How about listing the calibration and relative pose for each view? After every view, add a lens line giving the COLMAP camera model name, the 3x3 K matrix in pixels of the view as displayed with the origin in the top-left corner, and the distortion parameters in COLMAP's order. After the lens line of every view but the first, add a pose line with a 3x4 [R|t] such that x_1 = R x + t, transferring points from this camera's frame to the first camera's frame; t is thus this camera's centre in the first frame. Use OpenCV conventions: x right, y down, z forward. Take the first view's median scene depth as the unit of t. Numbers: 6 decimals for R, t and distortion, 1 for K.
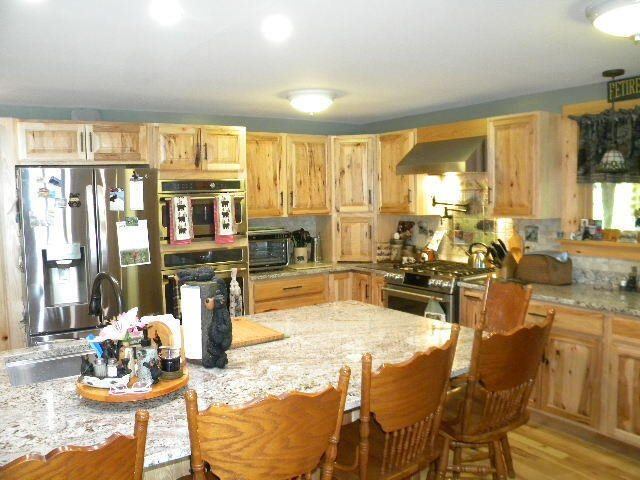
lens RADIAL K [[546.0, 0, 318.1], [0, 546.0, 246.5], [0, 0, 1]] dist [-0.179103, 0.150995]
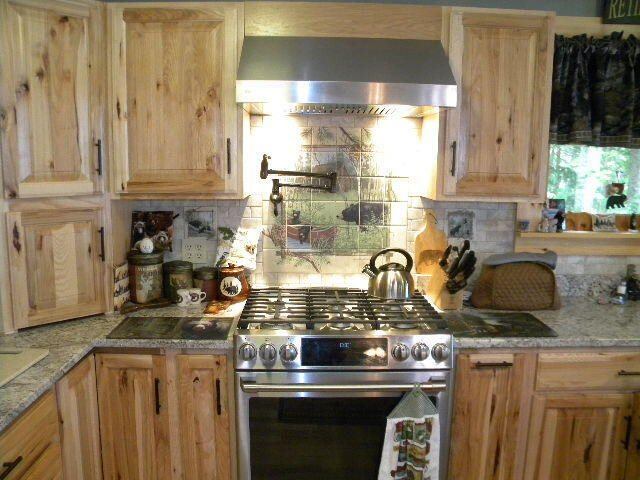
lens RADIAL K [[546.0, 0, 314.0], [0, 546.0, 241.3], [0, 0, 1]] dist [-0.179103, 0.150995]
pose [[0.542885, -0.104909, 0.833229, -0.164785], [0.057178, 0.994482, 0.087958, -0.059579], [-0.837858, -0.000109, 0.545888, 0.709515]]
